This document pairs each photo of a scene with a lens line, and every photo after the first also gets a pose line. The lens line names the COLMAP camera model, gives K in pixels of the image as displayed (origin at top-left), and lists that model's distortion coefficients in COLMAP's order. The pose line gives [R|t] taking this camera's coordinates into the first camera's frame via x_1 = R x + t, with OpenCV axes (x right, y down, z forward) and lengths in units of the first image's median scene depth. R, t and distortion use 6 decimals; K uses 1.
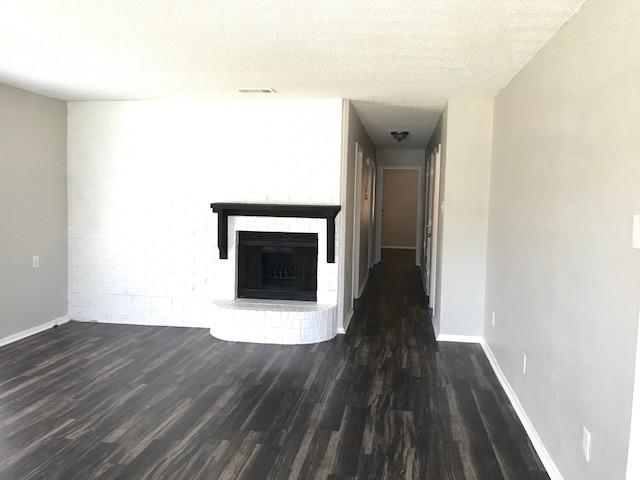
lens RADIAL K [[521.0, 0, 323.3], [0, 521.0, 235.3], [0, 0, 1]] dist [0.011487, -0.004681]
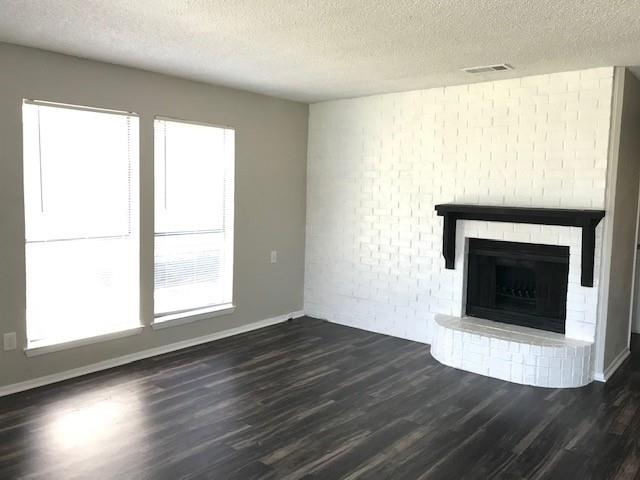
lens RADIAL K [[521.0, 0, 323.3], [0, 521.0, 235.3], [0, 0, 1]] dist [0.011487, -0.004681]
pose [[0.845132, 0.048669, -0.532338, 0.098358], [-0.042565, 0.998812, 0.023742, -0.024506], [0.532860, 0.002594, 0.846199, 0.164635]]
